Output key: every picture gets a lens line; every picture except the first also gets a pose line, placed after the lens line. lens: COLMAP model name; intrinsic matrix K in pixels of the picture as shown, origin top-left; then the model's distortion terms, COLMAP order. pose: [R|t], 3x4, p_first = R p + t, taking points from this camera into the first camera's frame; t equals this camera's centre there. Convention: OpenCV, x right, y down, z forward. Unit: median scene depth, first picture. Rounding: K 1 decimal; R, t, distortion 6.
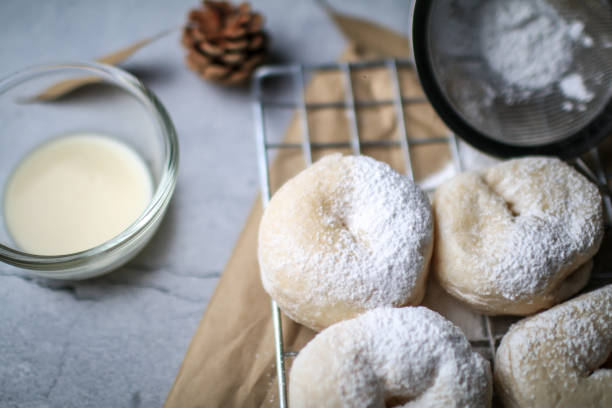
lens RADIAL K [[981.9, 0, 306.0], [0, 981.9, 204.0], [0, 0, 1]] dist [-0.064437, -0.039838]
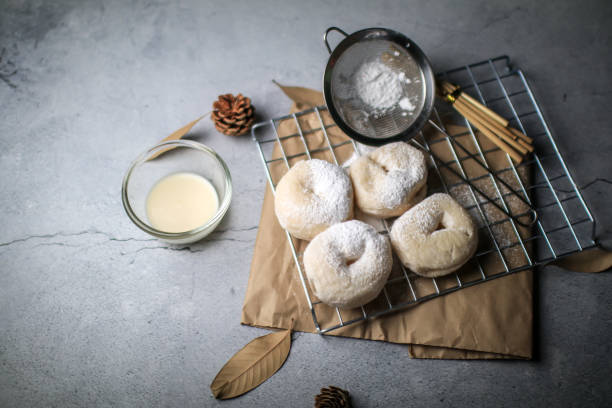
lens RADIAL K [[981.9, 0, 306.0], [0, 981.9, 204.0], [0, 0, 1]] dist [-0.064437, -0.039838]
pose [[0.977197, -0.200053, 0.071163, -0.143247], [0.198048, 0.979593, 0.034270, -0.030756], [-0.076566, -0.019395, 0.996876, -1.251445]]
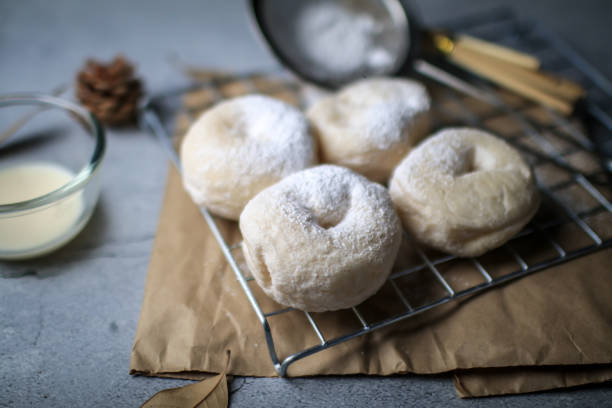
lens RADIAL K [[981.9, 0, 306.0], [0, 981.9, 204.0], [0, 0, 1]] dist [-0.064437, -0.039838]
pose [[0.943707, -0.223640, 0.243728, -0.227427], [0.298495, 0.893266, -0.336121, 0.573667], [-0.142543, 0.389951, 0.909736, -0.151245]]
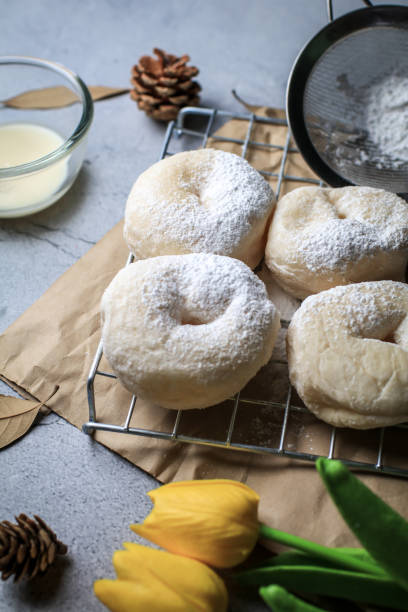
lens RADIAL K [[981.9, 0, 204.0], [0, 981.9, 306.0], [0, 0, 1]] dist [-0.064437, -0.039838]
pose [[0.958421, 0.212501, -0.190455, 0.317543], [-0.248002, 0.950426, -0.187575, 0.390395], [0.141153, 0.227009, 0.963609, -0.139108]]
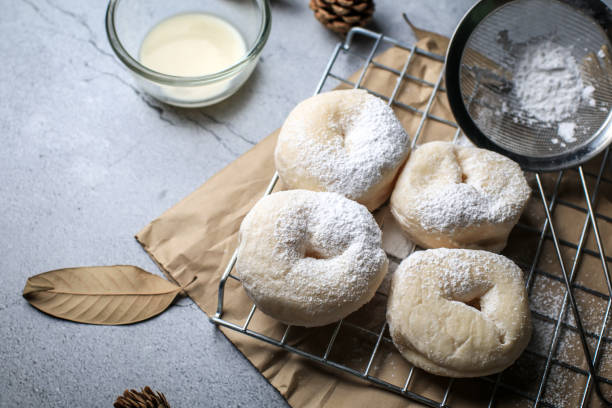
lens RADIAL K [[981.9, 0, 306.0], [0, 981.9, 204.0], [0, 0, 1]] dist [-0.064437, -0.039838]
pose [[0.884458, 0.418395, -0.206592, 0.330565], [-0.428859, 0.903348, -0.006542, 0.146259], [0.183887, 0.094385, 0.978405, -0.365158]]
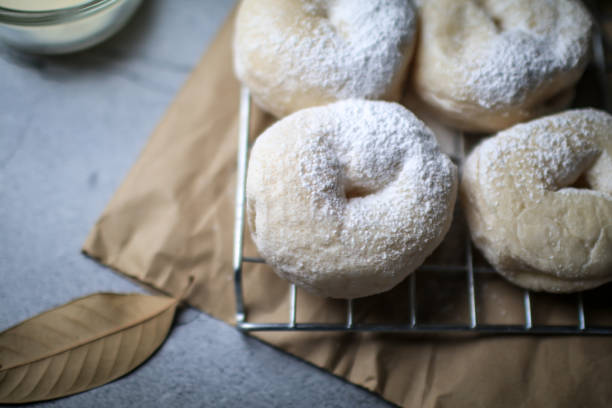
lens RADIAL K [[981.9, 0, 306.0], [0, 981.9, 204.0], [0, 0, 1]] dist [-0.064437, -0.039838]
pose [[0.993244, 0.115416, 0.012090, 0.030631], [-0.115891, 0.991919, 0.051632, 0.163495], [-0.006033, -0.052684, 0.998593, 0.022695]]
